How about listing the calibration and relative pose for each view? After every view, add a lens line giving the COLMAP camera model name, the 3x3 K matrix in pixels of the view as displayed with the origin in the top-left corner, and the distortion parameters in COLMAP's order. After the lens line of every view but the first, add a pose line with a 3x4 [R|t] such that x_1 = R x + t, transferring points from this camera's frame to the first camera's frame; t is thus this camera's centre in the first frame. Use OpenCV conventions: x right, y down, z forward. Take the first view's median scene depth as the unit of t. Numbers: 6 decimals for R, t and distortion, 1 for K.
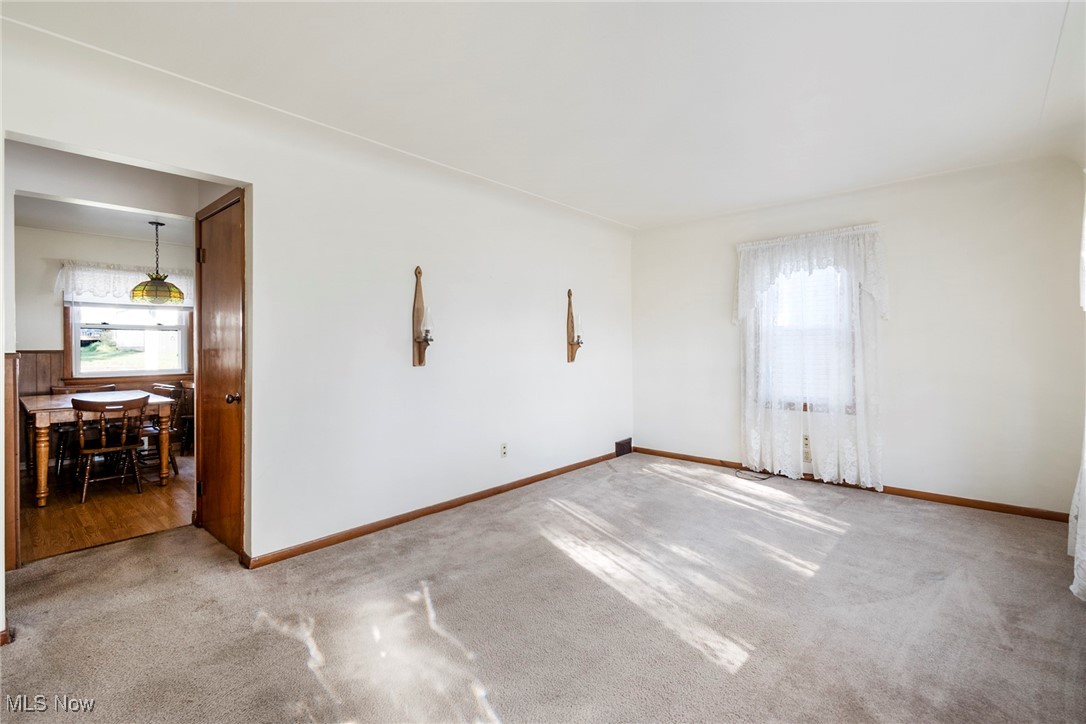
lens RADIAL K [[494.9, 0, 542.4], [0, 494.9, 339.4], [0, 0, 1]] dist [0.002915, 0.000143]
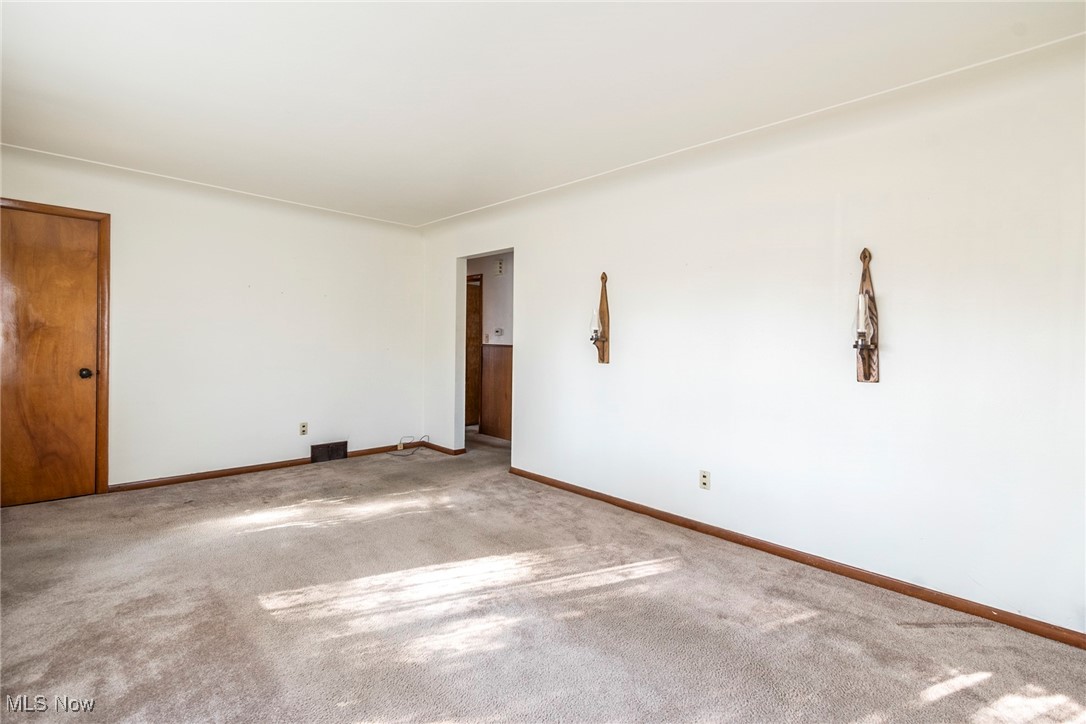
lens RADIAL K [[493.9, 0, 558.4], [0, 493.9, 334.0], [0, 0, 1]] dist [-0.002121, -0.001100]
pose [[-0.039022, -0.012024, -0.999166, 0.836028], [-0.008352, 0.999897, -0.011707, 0.003340], [0.999203, 0.007888, -0.039118, 0.932660]]
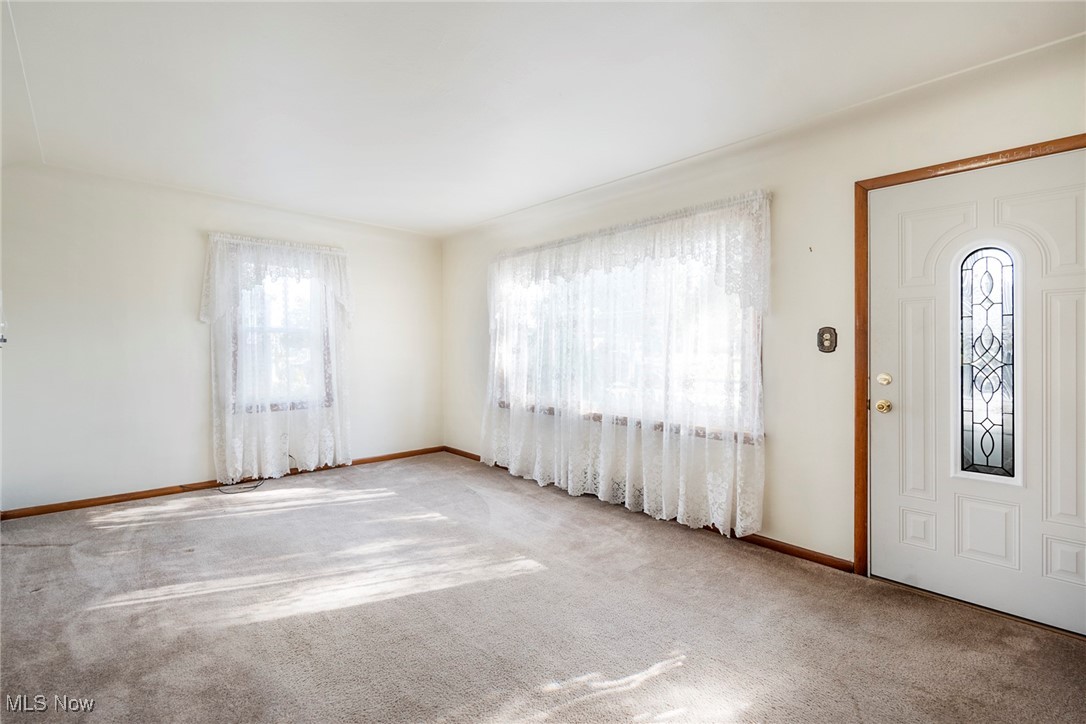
lens RADIAL K [[482.7, 0, 540.2], [0, 482.7, 349.8], [0, 0, 1]] dist [0.011917, -0.008185]
pose [[0.095754, 0.001975, 0.995403, -0.552482], [-0.021313, 0.999773, 0.000066, 0.005740], [-0.995177, -0.021222, 0.095774, 0.460512]]
